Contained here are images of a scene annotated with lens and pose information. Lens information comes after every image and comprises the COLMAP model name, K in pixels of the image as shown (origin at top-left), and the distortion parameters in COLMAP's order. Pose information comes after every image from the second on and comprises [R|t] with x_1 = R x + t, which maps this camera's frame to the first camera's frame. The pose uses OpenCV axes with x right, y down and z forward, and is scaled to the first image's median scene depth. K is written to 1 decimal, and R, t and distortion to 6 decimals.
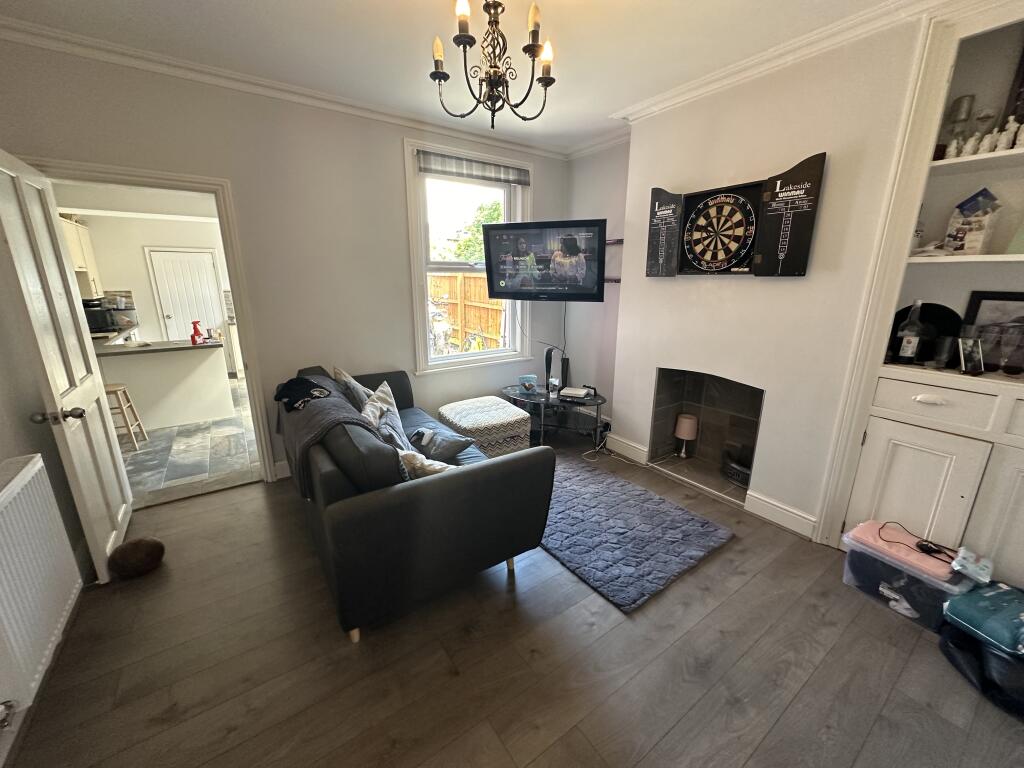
lens RADIAL K [[409.9, 0, 512.0], [0, 409.9, 384.0], [0, 0, 1]] dist [-0.001654, -0.000331]
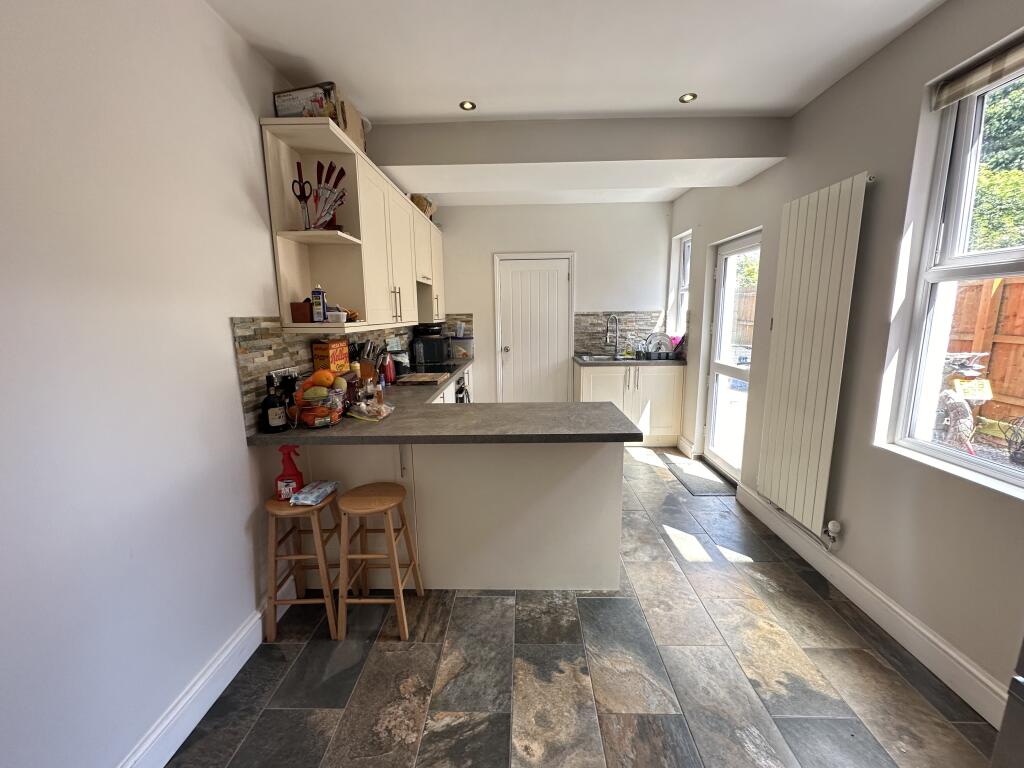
lens RADIAL K [[409.9, 0, 512.0], [0, 409.9, 384.0], [0, 0, 1]] dist [-0.001654, -0.000331]
pose [[0.809003, 0.086343, -0.581428, -0.458110], [-0.136068, 0.989794, -0.042340, -0.084983], [0.571838, 0.113367, 0.812495, 0.480782]]
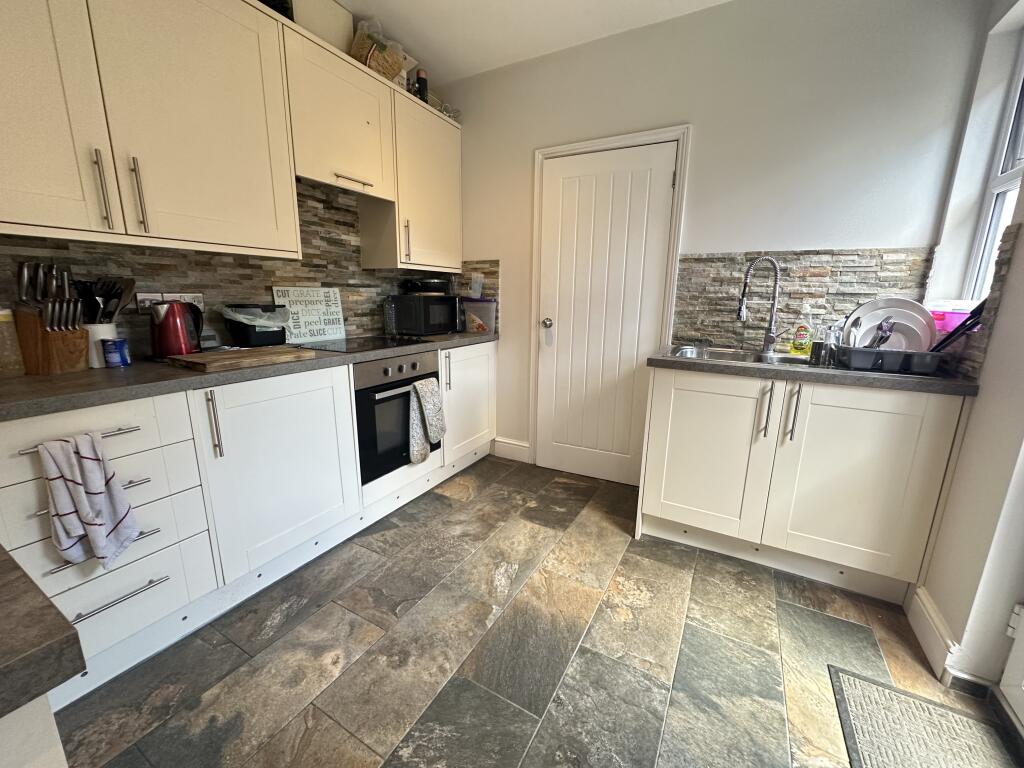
lens RADIAL K [[409.9, 0, 512.0], [0, 409.9, 384.0], [0, 0, 1]] dist [-0.001654, -0.000331]
pose [[0.439816, 0.193851, -0.876917, -0.541329], [-0.244449, 0.965401, 0.090808, -0.151747], [0.864180, 0.174423, 0.471985, 0.885766]]
